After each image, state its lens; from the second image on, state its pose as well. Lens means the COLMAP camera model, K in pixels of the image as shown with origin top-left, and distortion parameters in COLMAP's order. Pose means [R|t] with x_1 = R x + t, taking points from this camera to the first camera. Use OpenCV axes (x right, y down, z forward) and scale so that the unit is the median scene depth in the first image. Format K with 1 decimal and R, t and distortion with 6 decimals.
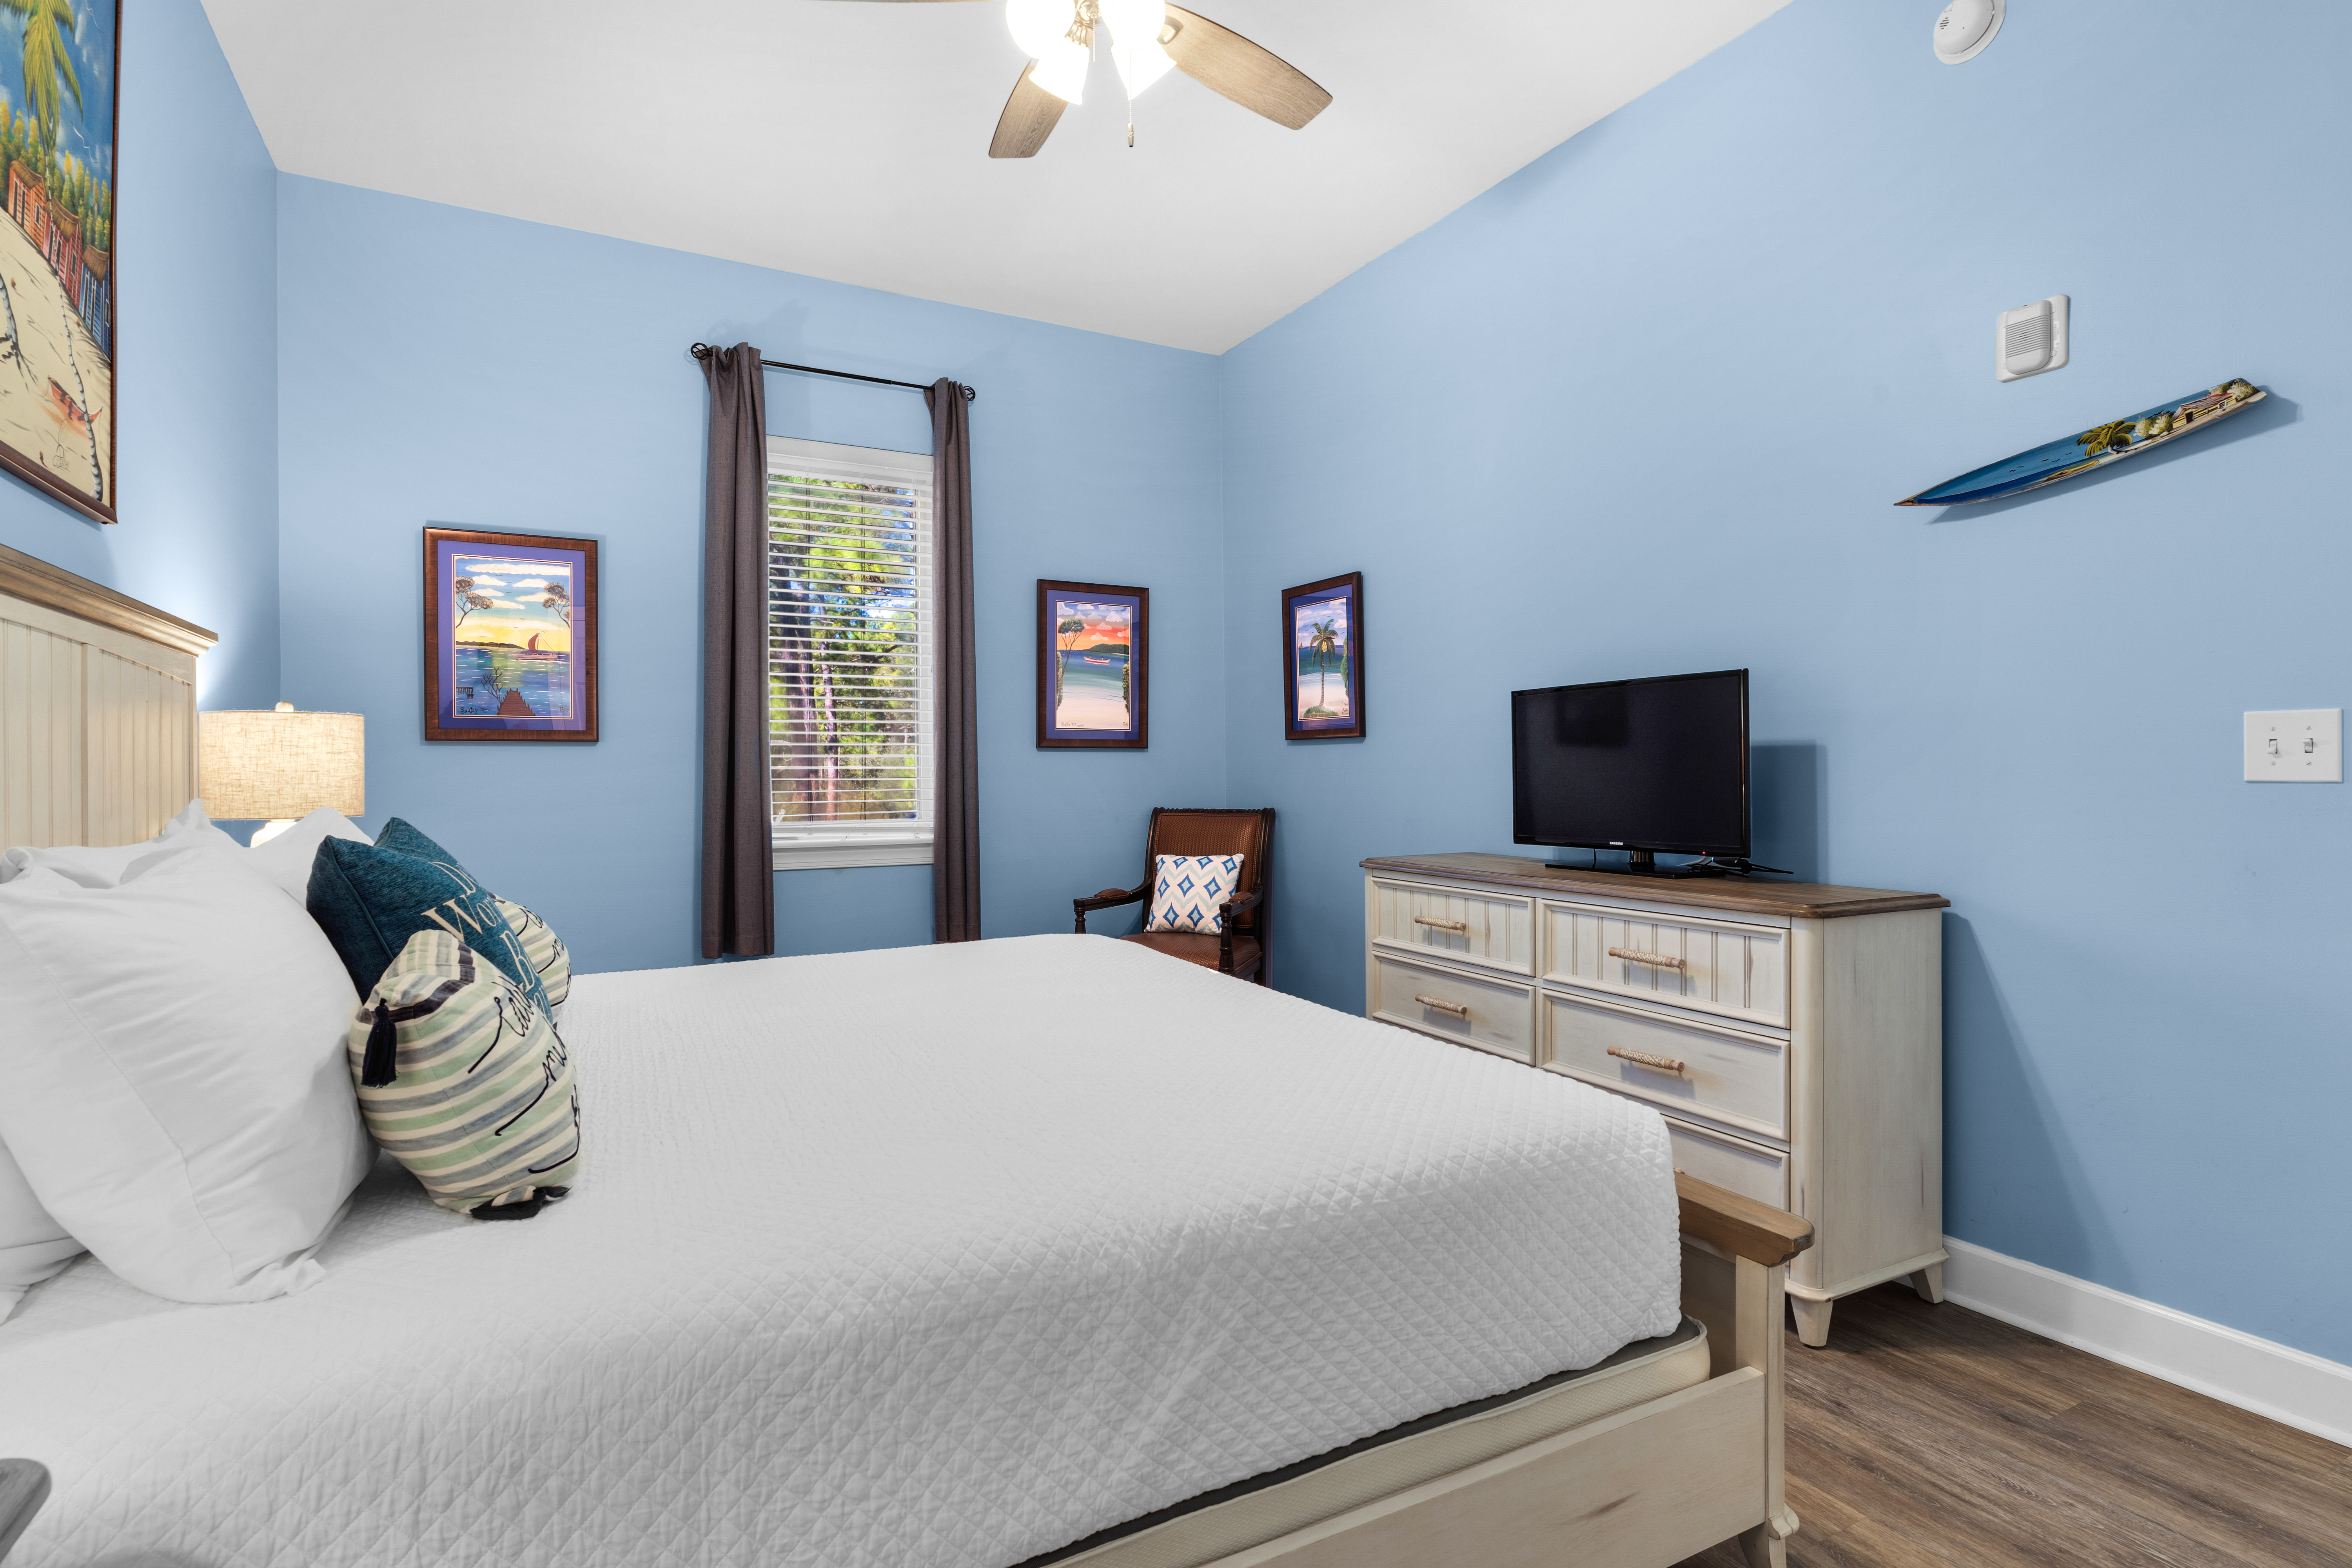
lens RADIAL K [[1176.5, 0, 1149.8], [0, 1176.5, 764.0], [0, 0, 1]] dist [0.001736, 0.000714]
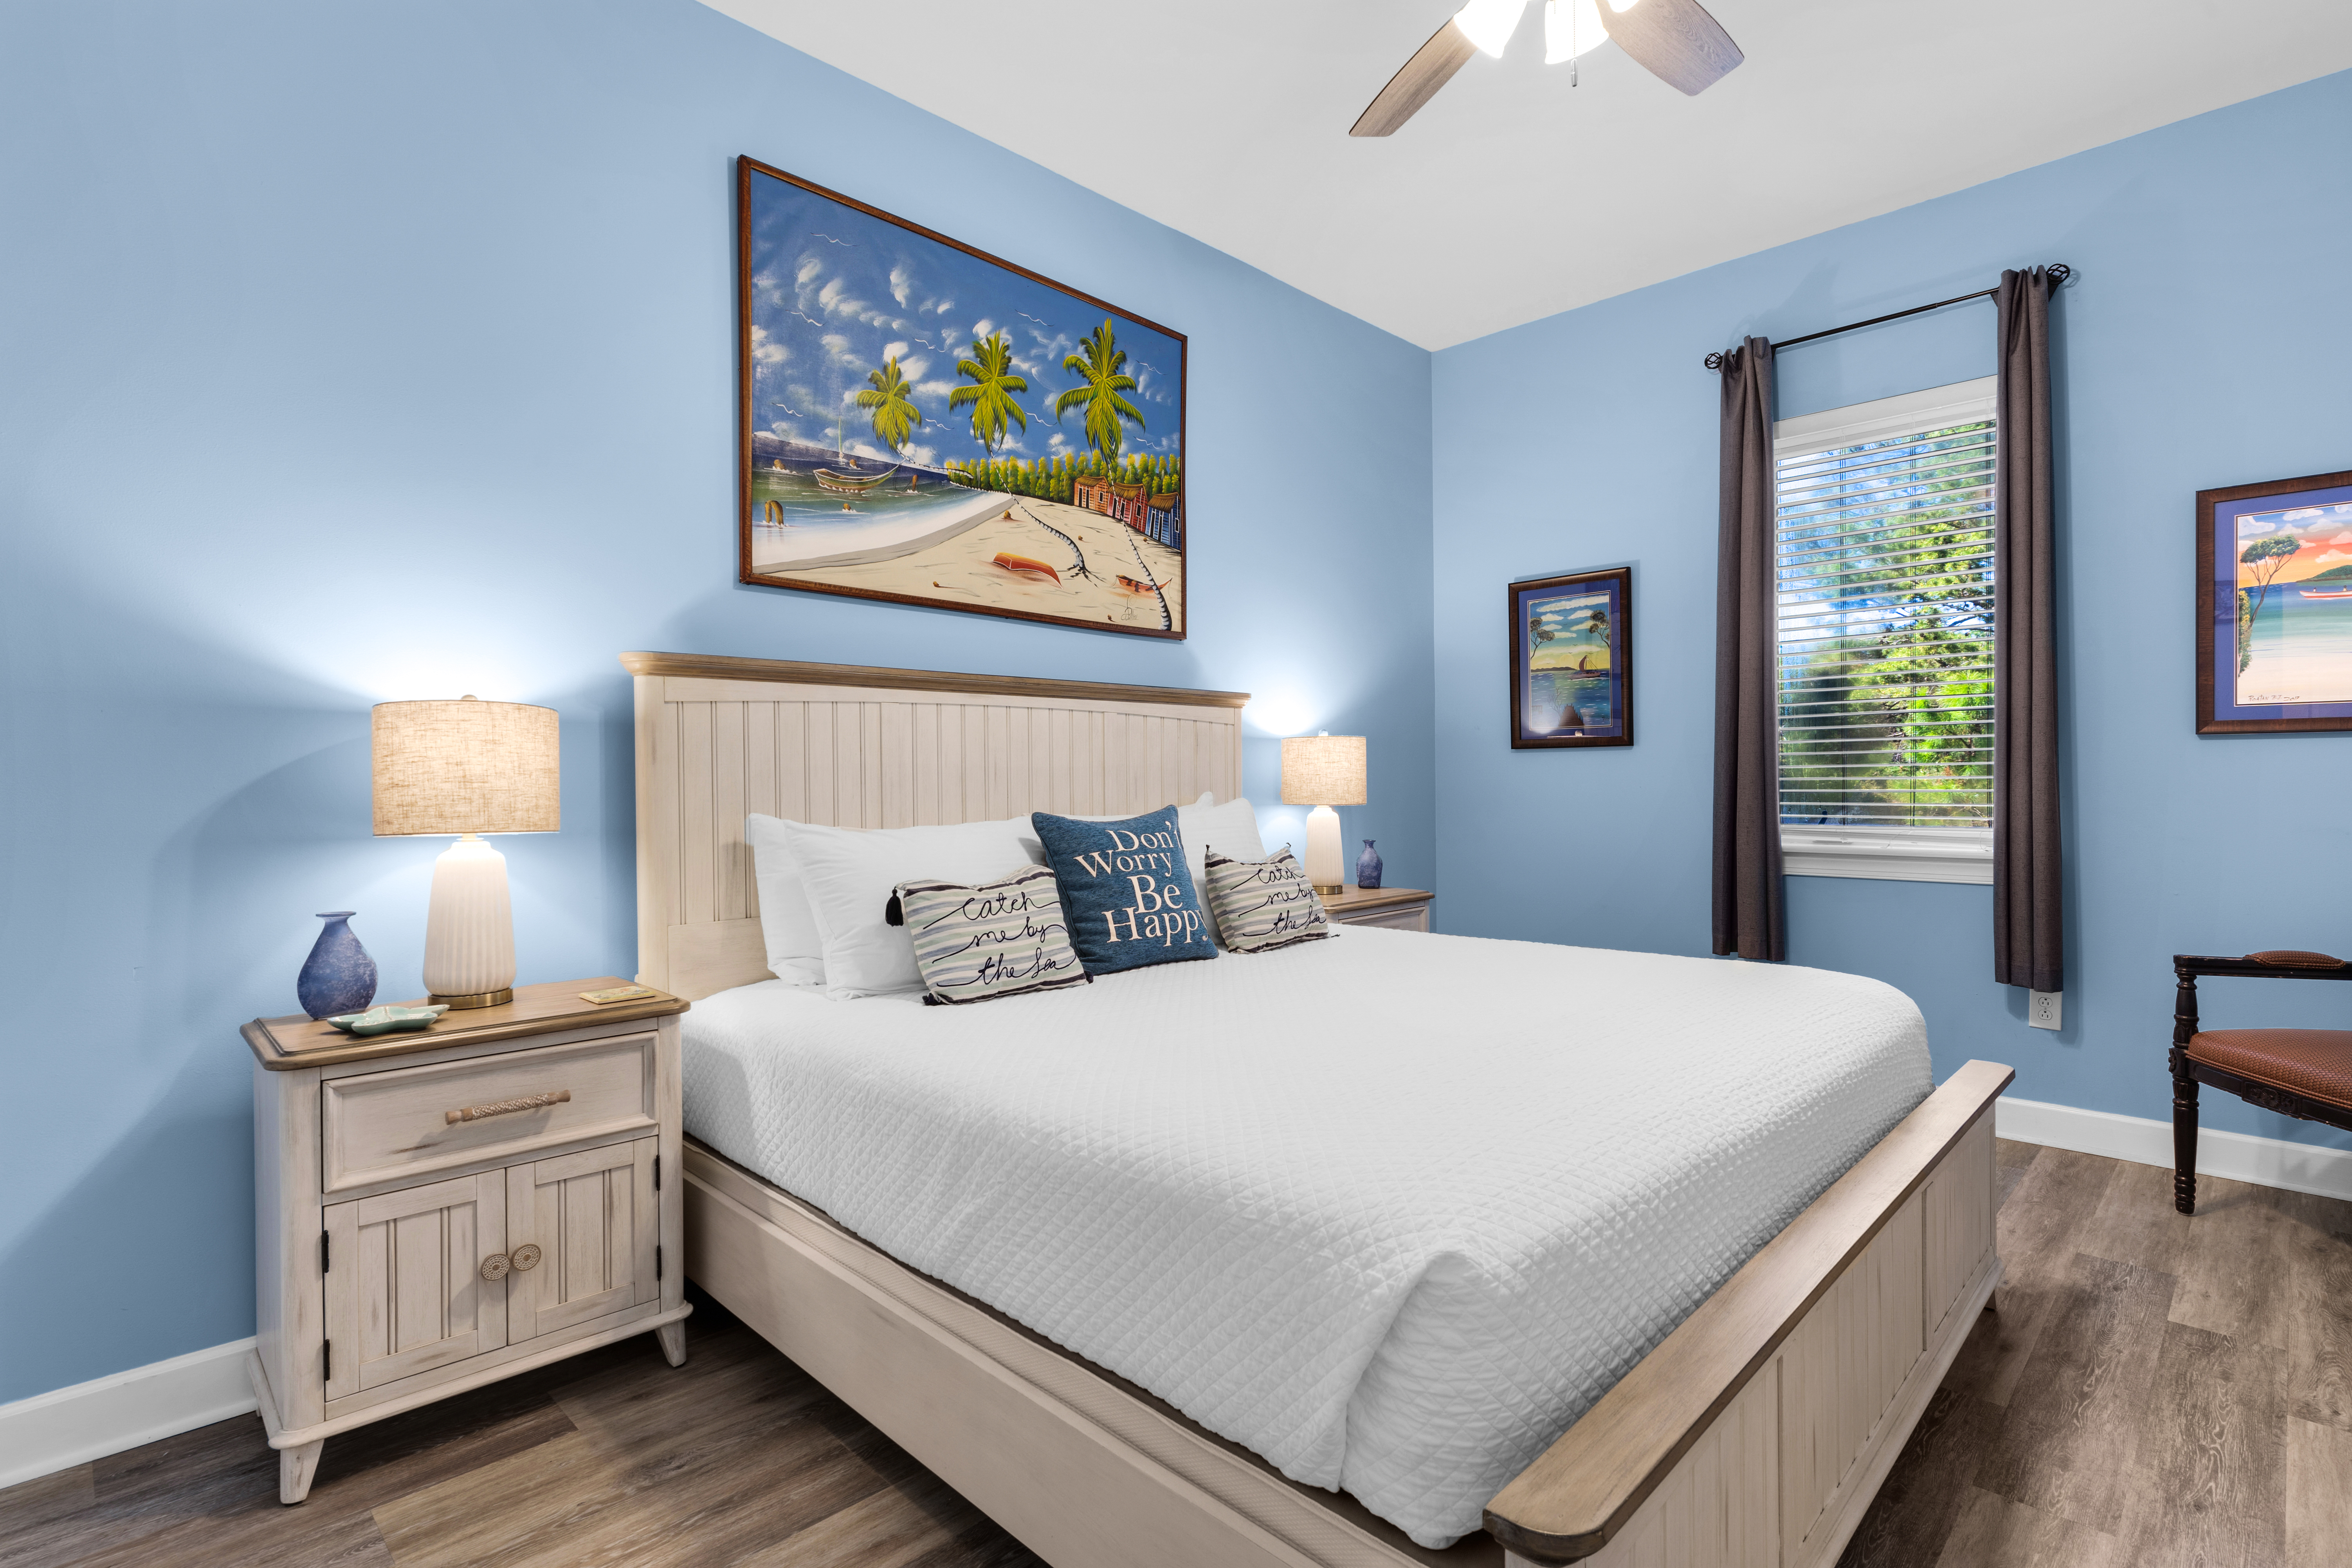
lens RADIAL K [[1138.9, 0, 1176.1], [0, 1138.9, 779.1], [0, 0, 1]] dist [-0.000490, 0.000355]
pose [[0.282613, 0.002594, -0.959231, 0.459686], [0.013961, 0.999879, 0.006817, -0.000641], [0.959133, -0.015318, 0.282542, 0.279903]]
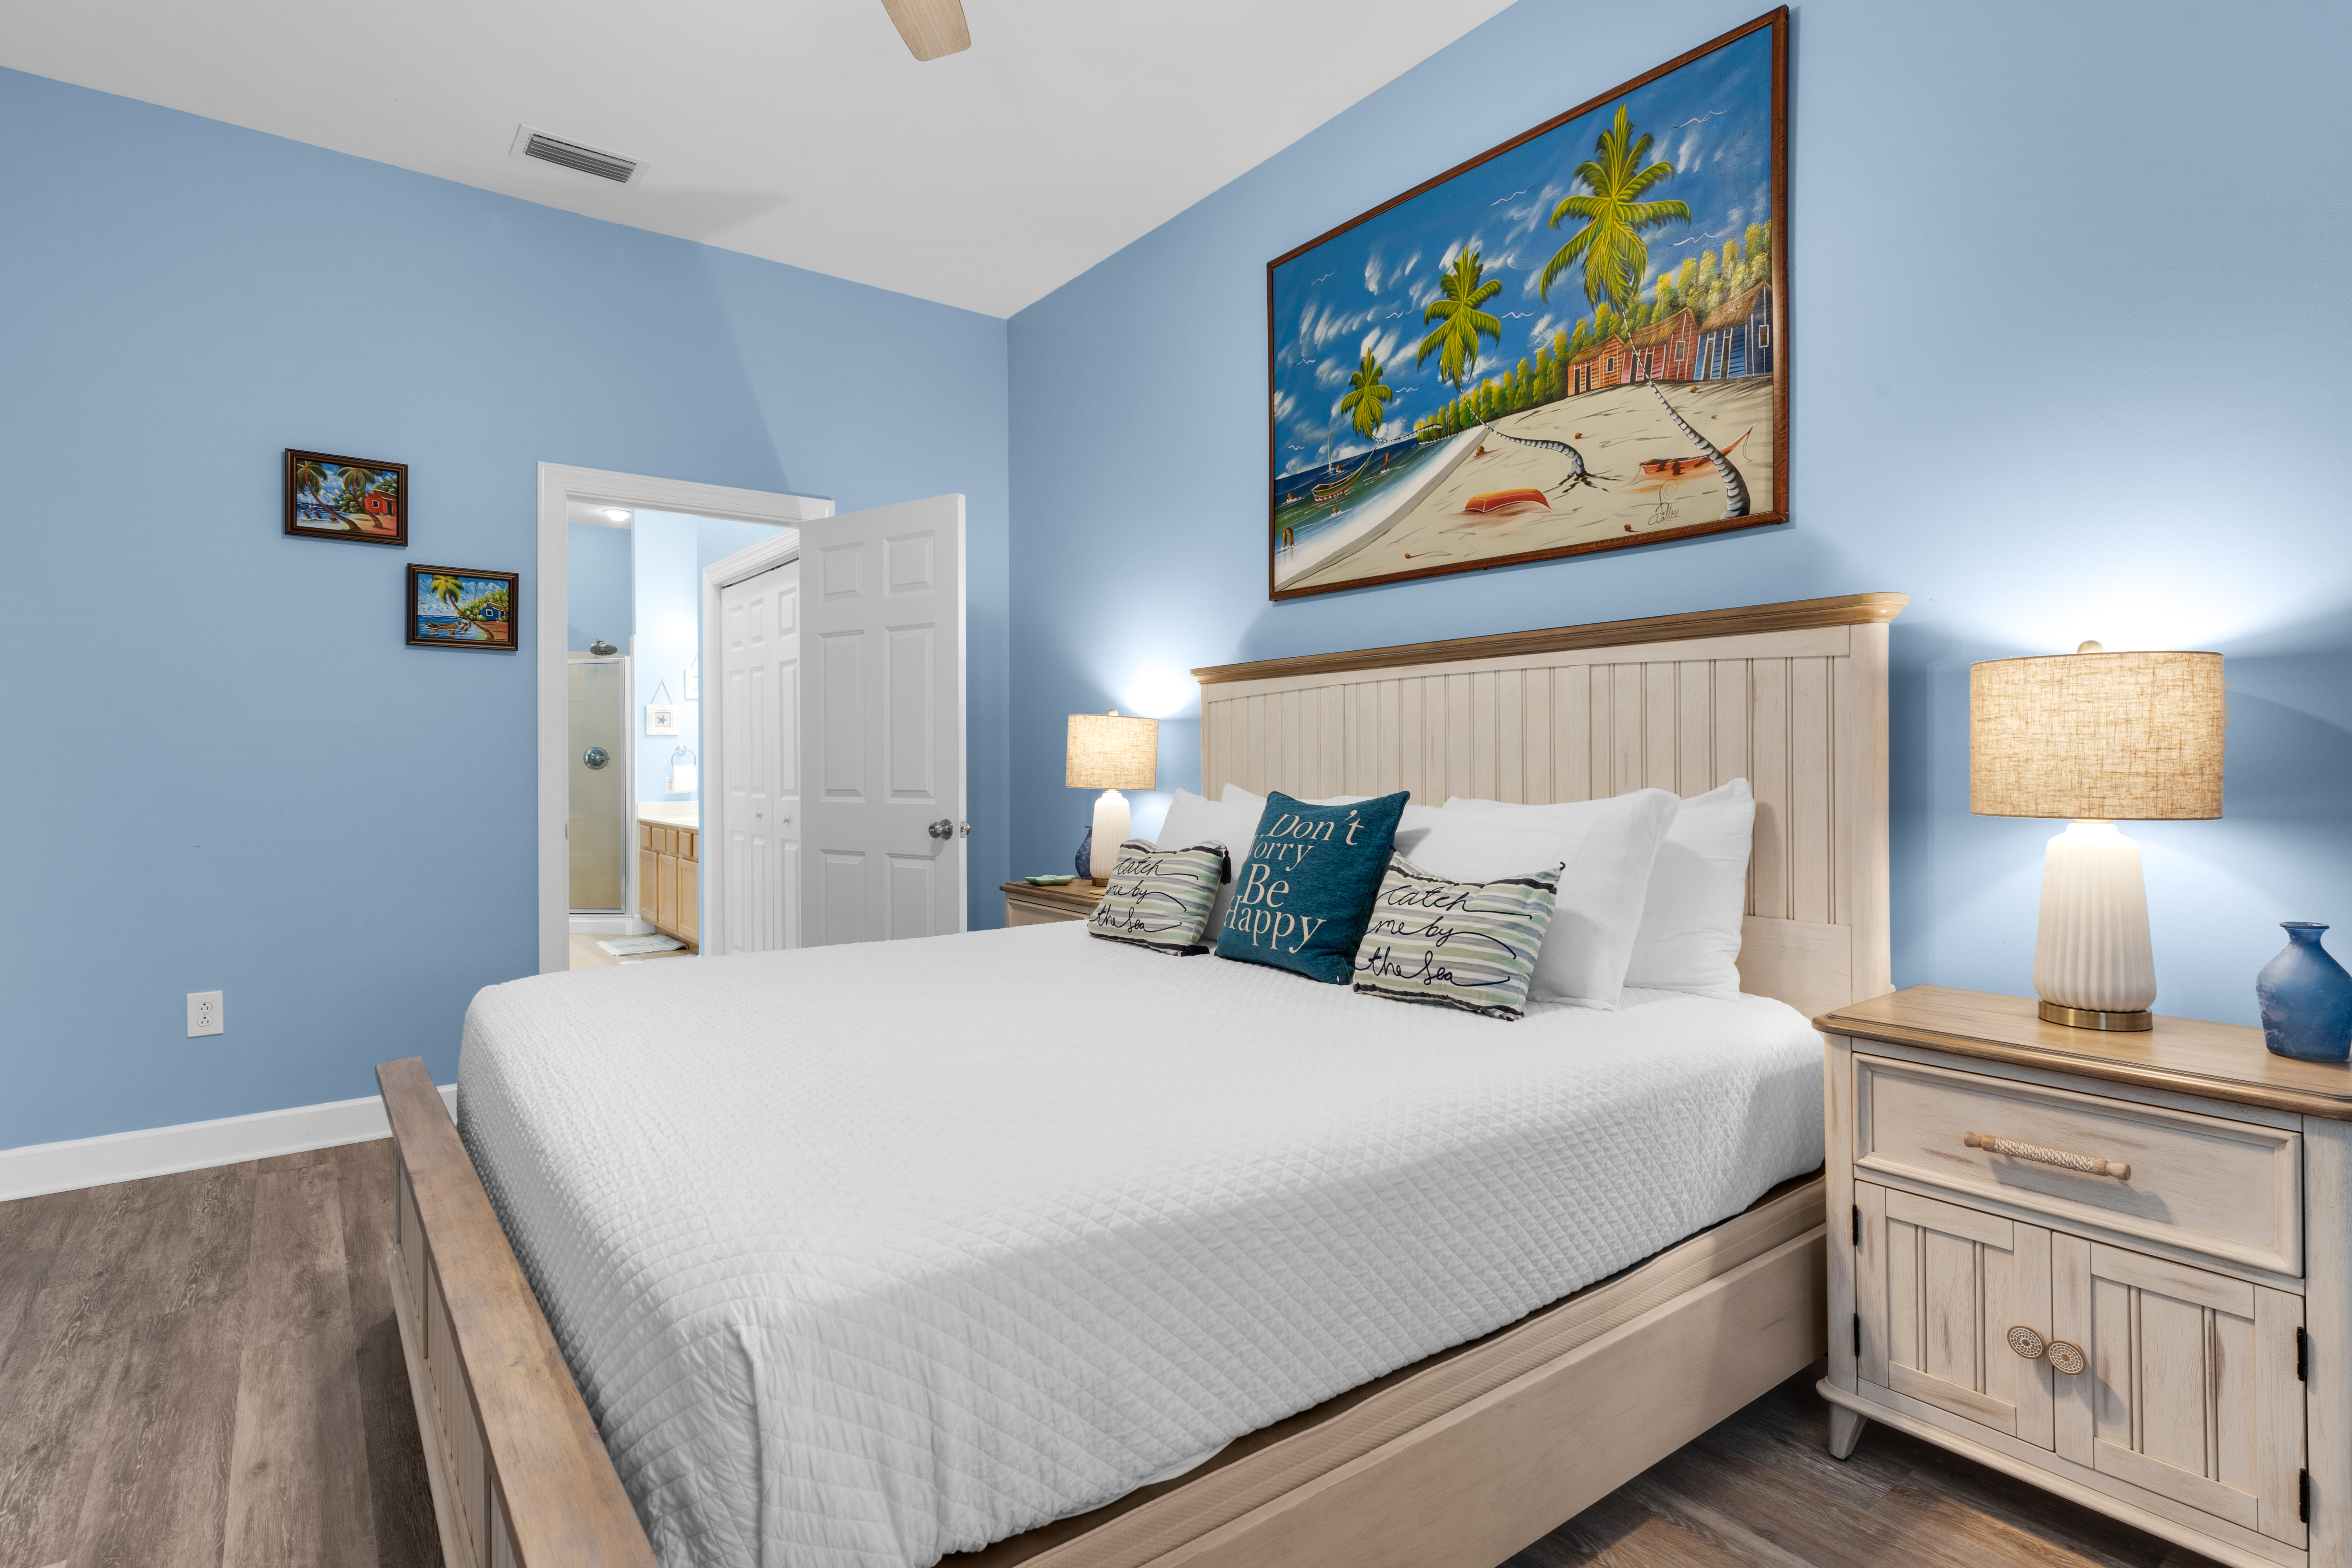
lens RADIAL K [[1176.5, 0, 1151.5], [0, 1176.5, 748.3], [0, 0, 1]] dist [0.001736, 0.000714]
pose [[-0.992010, 0.002509, -0.126134, -0.101679], [0.005434, 0.999724, -0.022850, 0.013781], [0.126042, -0.023353, -0.991750, 1.141704]]
